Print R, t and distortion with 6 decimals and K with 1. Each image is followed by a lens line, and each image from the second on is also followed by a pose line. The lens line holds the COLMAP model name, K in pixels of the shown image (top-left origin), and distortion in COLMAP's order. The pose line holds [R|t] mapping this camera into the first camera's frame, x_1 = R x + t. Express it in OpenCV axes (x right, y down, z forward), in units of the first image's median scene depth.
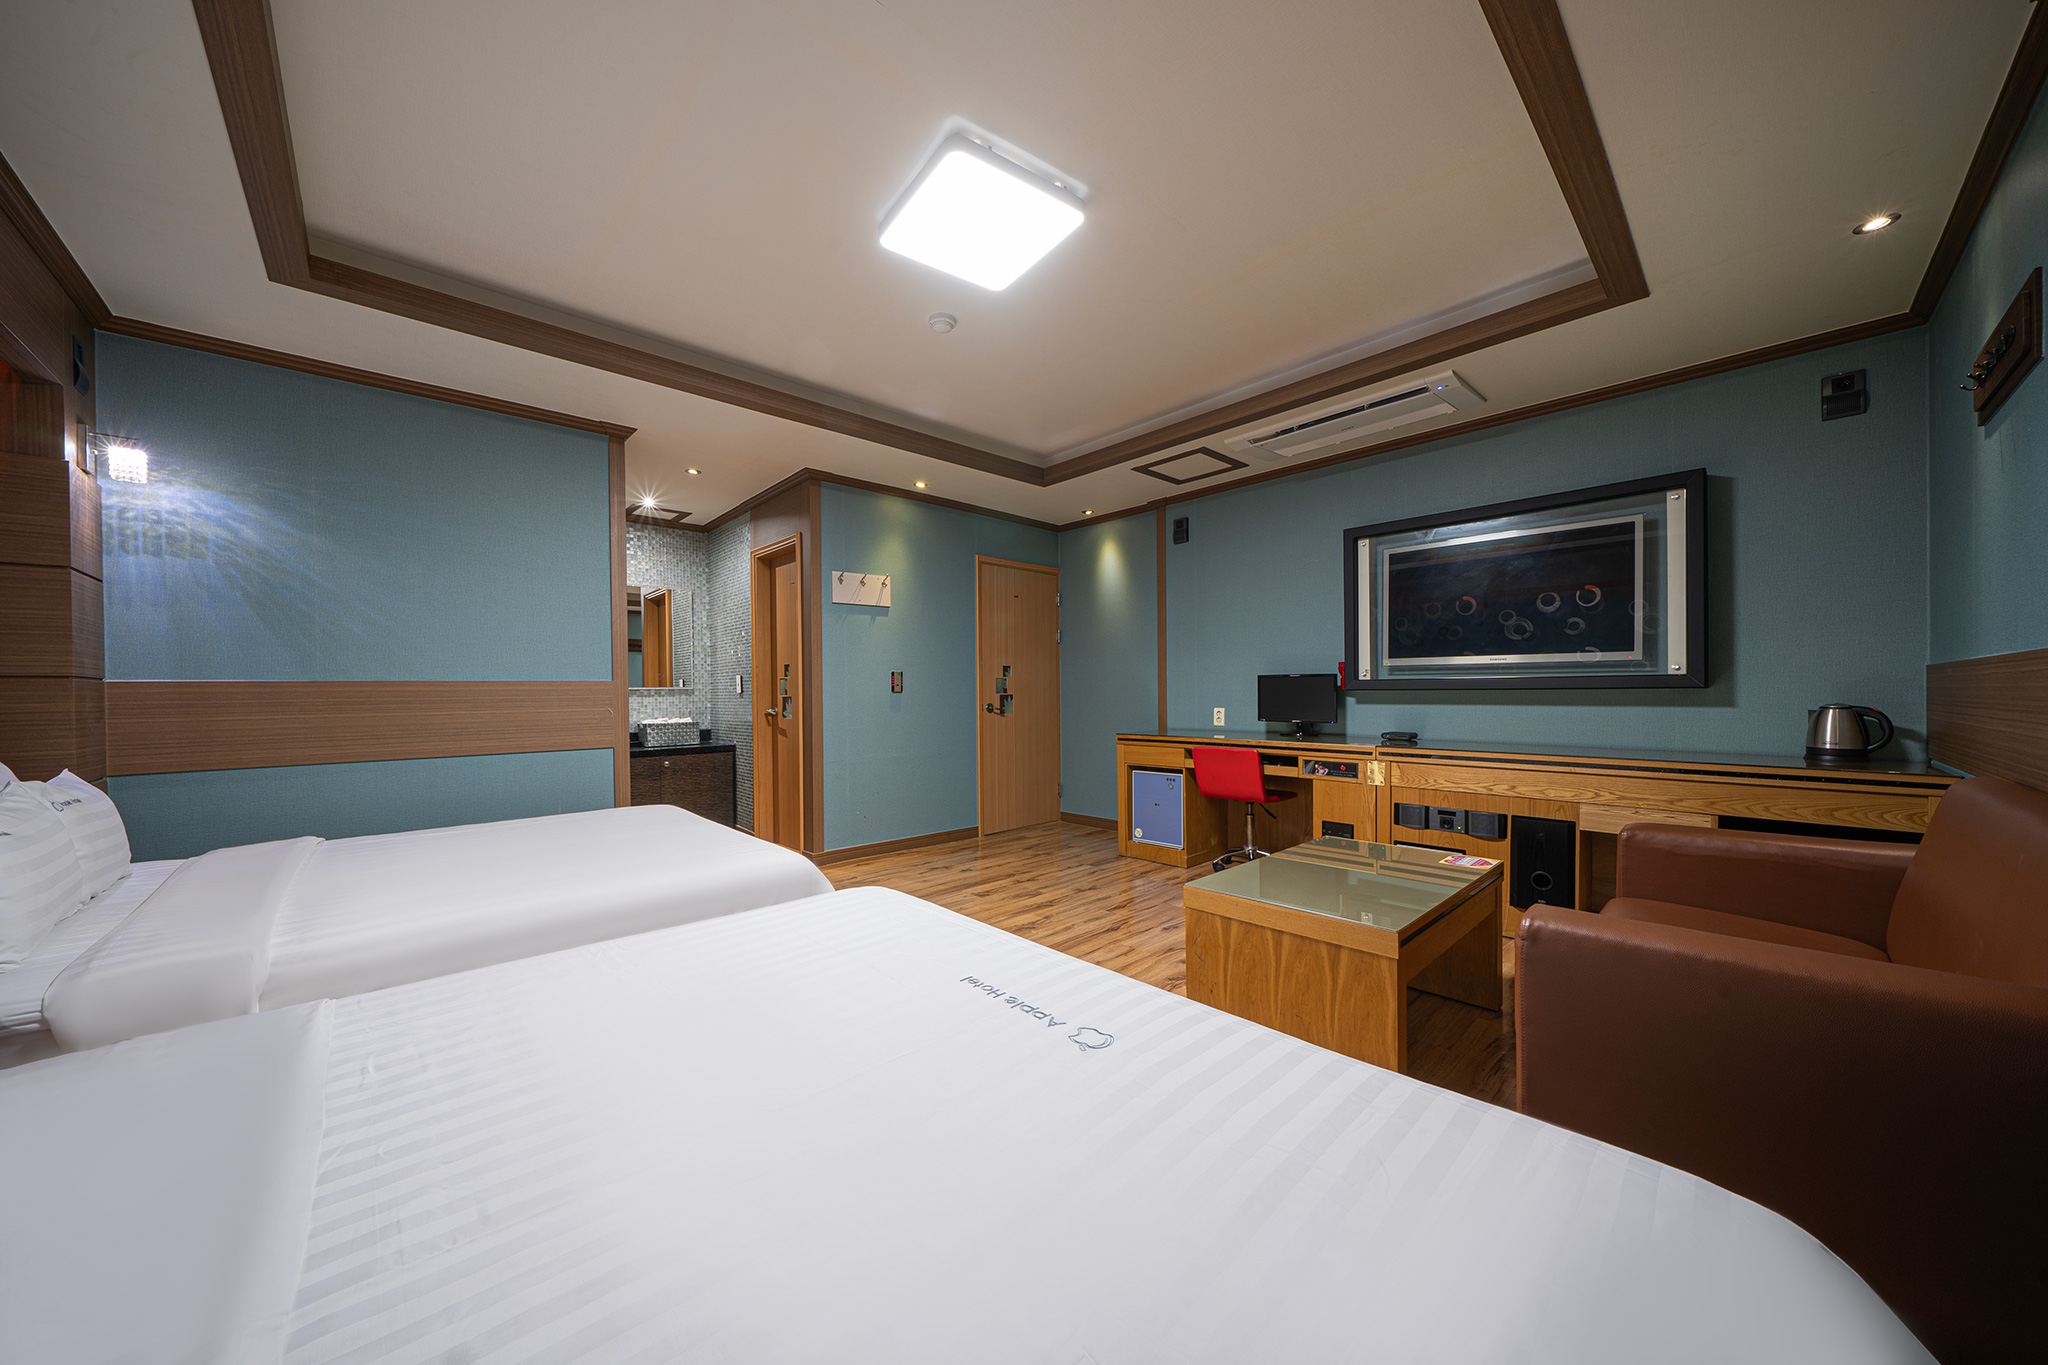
lens RADIAL K [[701.4, 0, 1012.2], [0, 701.4, 691.9], [0, 0, 1]] dist [-0.004982, 0.000198]
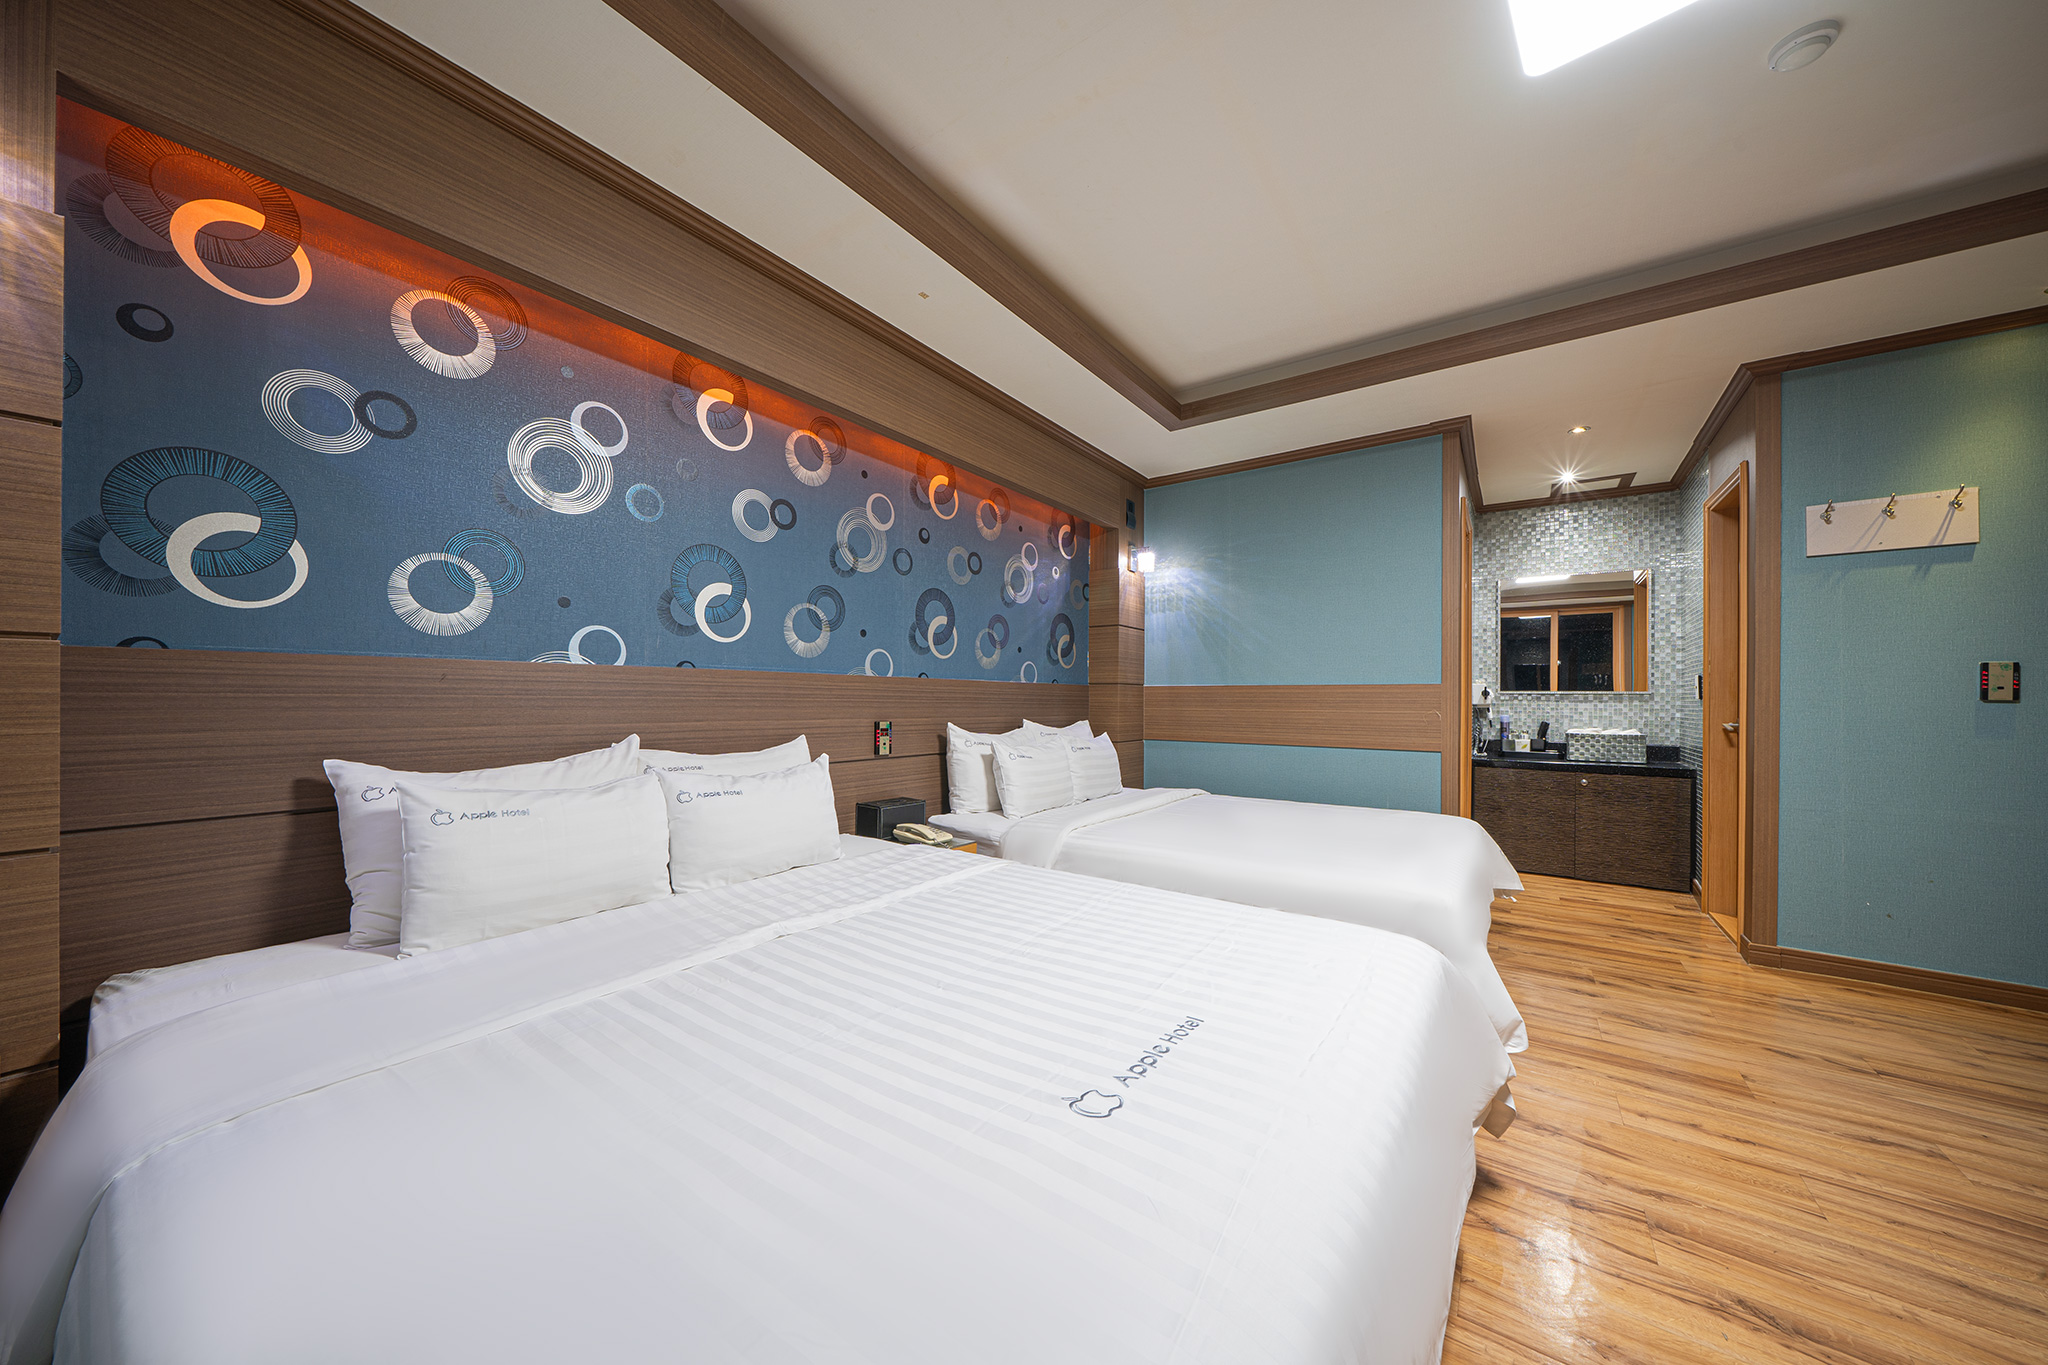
lens RADIAL K [[701.4, 0, 1006.7], [0, 701.4, 693.2], [0, 0, 1]] dist [-0.004982, 0.000198]
pose [[0.183174, 0.006060, -0.983062, 0.245034], [-0.011075, 0.999930, 0.004101, 0.000176], [0.983018, 0.010136, 0.183228, 0.197204]]
